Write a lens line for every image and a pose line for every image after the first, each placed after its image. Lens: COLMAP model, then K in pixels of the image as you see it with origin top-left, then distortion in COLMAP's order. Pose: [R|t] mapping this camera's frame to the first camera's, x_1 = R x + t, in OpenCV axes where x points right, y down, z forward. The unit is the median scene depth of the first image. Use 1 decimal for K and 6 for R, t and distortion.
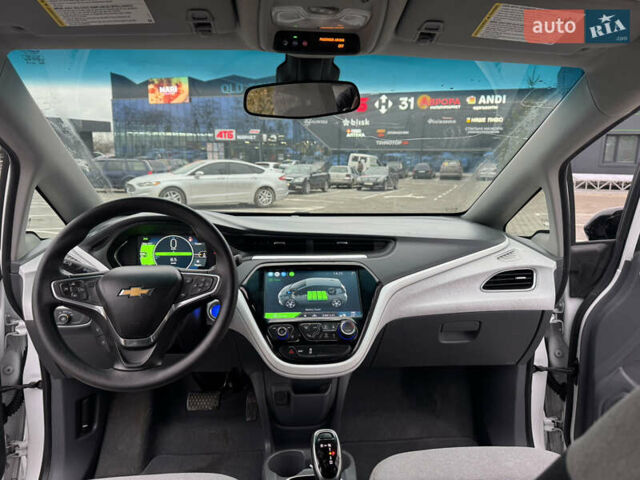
lens RADIAL K [[447.6, 0, 321.6], [0, 447.6, 241.3], [0, 0, 1]] dist [0.068276, -0.090994]
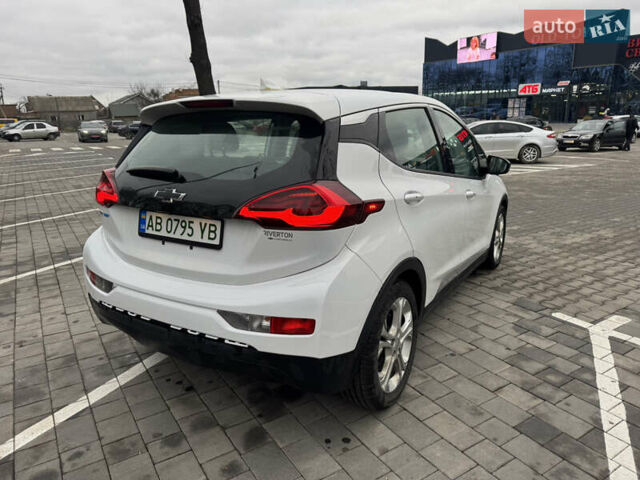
lens RADIAL K [[449.8, 0, 322.5], [0, 449.8, 240.9], [0, 0, 1]] dist [0.041277, -0.047913]
pose [[0.801004, 0.128818, -0.584636, 0.073758], [-0.075545, 0.990518, 0.114745, 0.011685], [0.593873, -0.047745, 0.803141, -0.099623]]
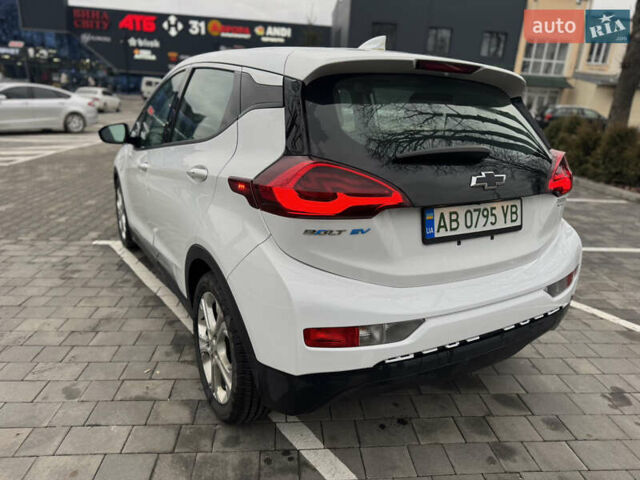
lens RADIAL K [[453.0, 0, 318.7], [0, 453.0, 243.2], [0, 0, 1]] dist [0.004381, -0.001587]
pose [[0.906385, -0.100044, 0.410436, -0.039443], [0.035400, 0.986124, 0.162192, 0.012354], [-0.420967, -0.132479, 0.897349, -0.100802]]
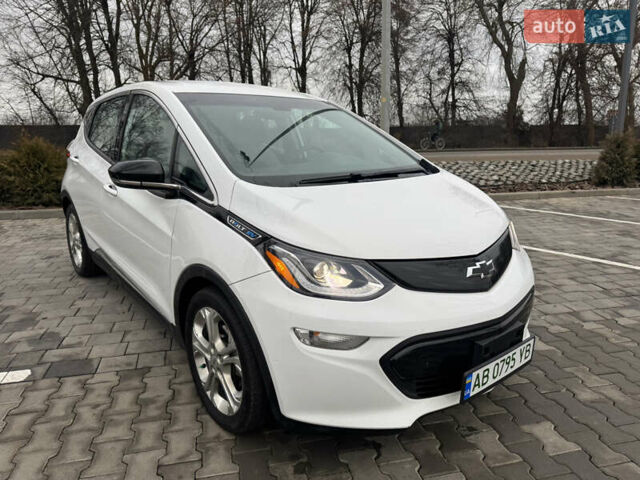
lens RADIAL K [[449.8, 0, 322.5], [0, 449.8, 240.9], [0, 0, 1]] dist [0.041277, -0.047913]
pose [[-0.829899, 0.118076, -0.545275, 0.051575], [-0.106620, 0.925770, 0.362742, -0.022342], [0.547631, 0.359177, -0.755707, 0.132261]]
